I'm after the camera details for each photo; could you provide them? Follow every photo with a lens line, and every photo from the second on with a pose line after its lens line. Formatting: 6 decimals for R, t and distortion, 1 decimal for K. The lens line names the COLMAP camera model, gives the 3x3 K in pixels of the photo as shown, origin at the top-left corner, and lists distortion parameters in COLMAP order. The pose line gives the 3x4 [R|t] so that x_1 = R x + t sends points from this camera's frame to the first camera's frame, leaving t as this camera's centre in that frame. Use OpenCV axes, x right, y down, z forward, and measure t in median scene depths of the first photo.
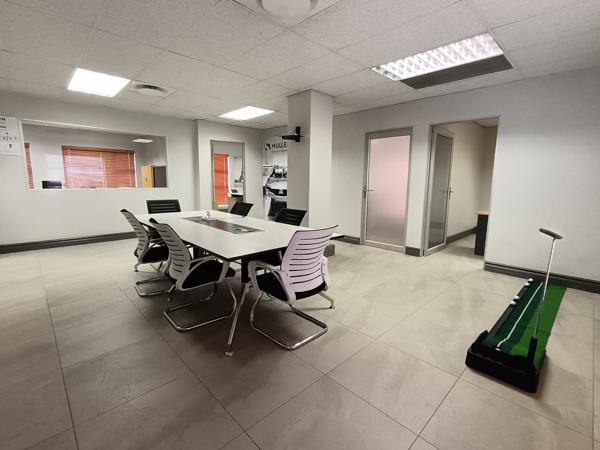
lens RADIAL K [[285.6, 0, 295.9], [0, 285.6, 223.7], [0, 0, 1]] dist [-0.000132, -0.001291]
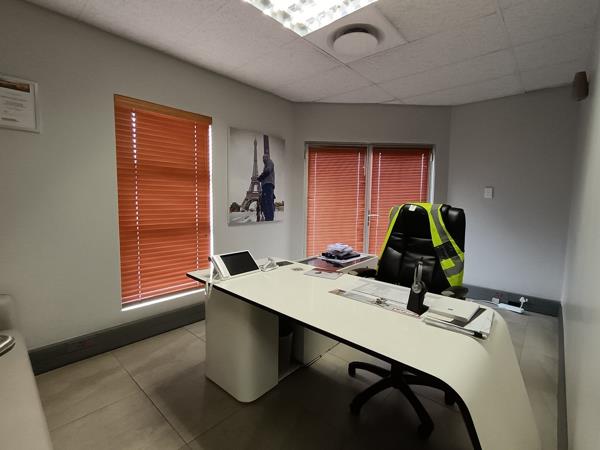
lens RADIAL K [[285.6, 0, 298.4], [0, 285.6, 224.2], [0, 0, 1]] dist [-0.000132, -0.001291]
pose [[0.997137, -0.008381, 0.075156, -0.170428], [0.013381, 0.997712, -0.066277, -0.113883], [-0.074428, 0.067093, 0.994967, 0.715515]]
